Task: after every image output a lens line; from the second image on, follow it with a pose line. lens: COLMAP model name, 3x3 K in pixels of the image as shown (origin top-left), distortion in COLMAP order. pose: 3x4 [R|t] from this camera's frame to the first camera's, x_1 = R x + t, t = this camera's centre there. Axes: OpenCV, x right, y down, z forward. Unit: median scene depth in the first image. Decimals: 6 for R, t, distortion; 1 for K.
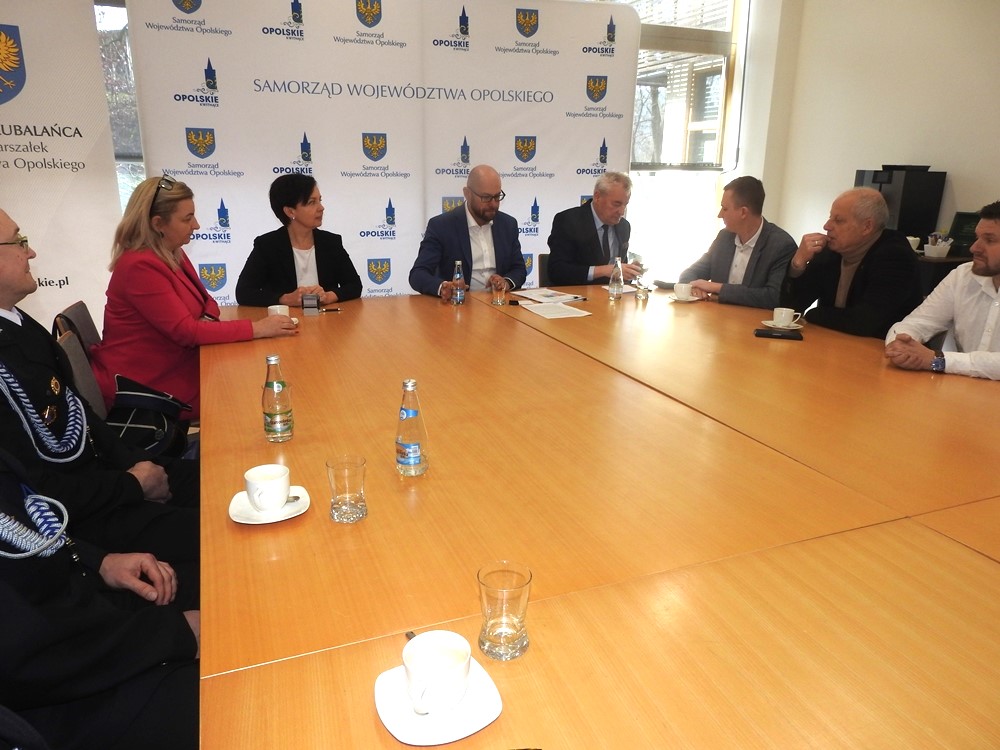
lens RADIAL K [[720.3, 0, 503.5], [0, 720.3, 372.2], [0, 0, 1]] dist [-0.008643, 0.010544]
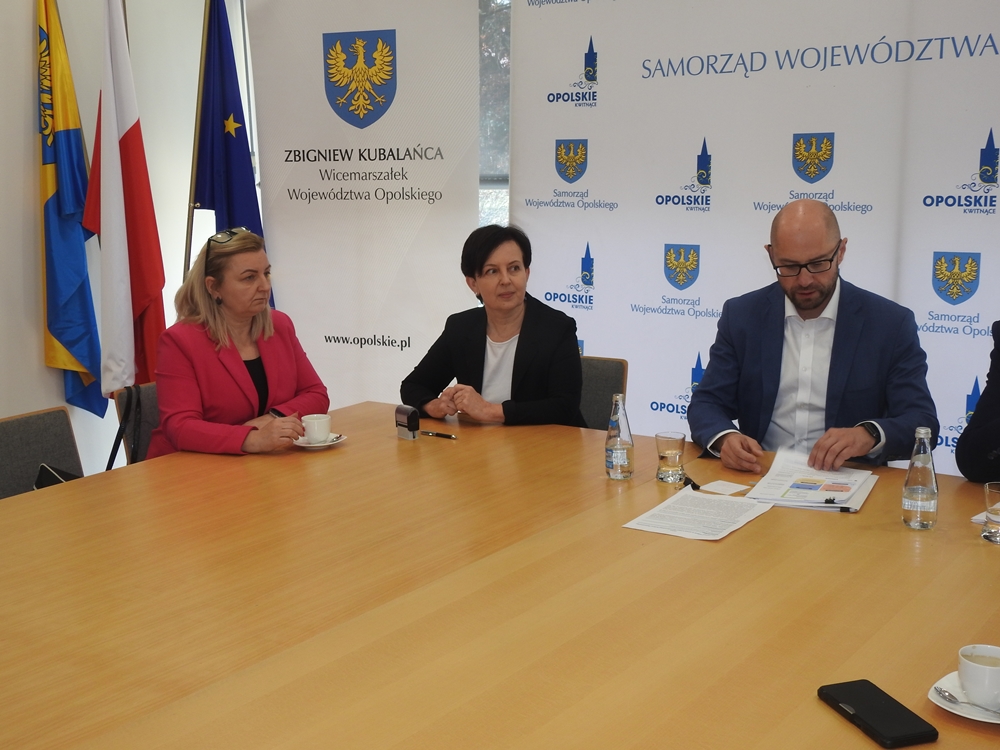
lens RADIAL K [[1243.4, 0, 508.4], [0, 1243.4, 370.6], [0, 0, 1]] dist [0.001519, 0.000000]
pose [[0.536154, 0.115508, -0.836180, 0.576349], [-0.213596, 0.976920, -0.002007, -0.122166], [0.816649, 0.179681, 0.548452, 0.380136]]
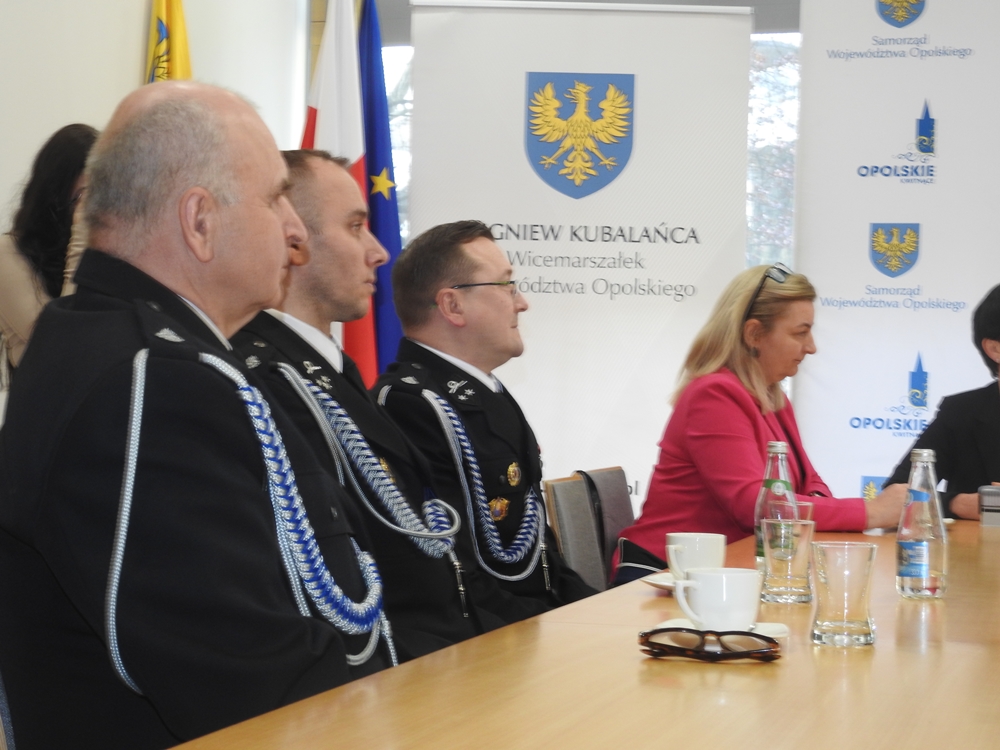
lens RADIAL K [[1970.3, 0, 495.5], [0, 1970.3, 382.1], [0, 0, 1]] dist [-0.008971, 0.000000]
pose [[0.776285, -0.011144, -0.630283, 0.280742], [-0.192822, 0.947723, -0.254246, 0.211211], [0.600167, 0.318900, 0.733554, -0.218895]]
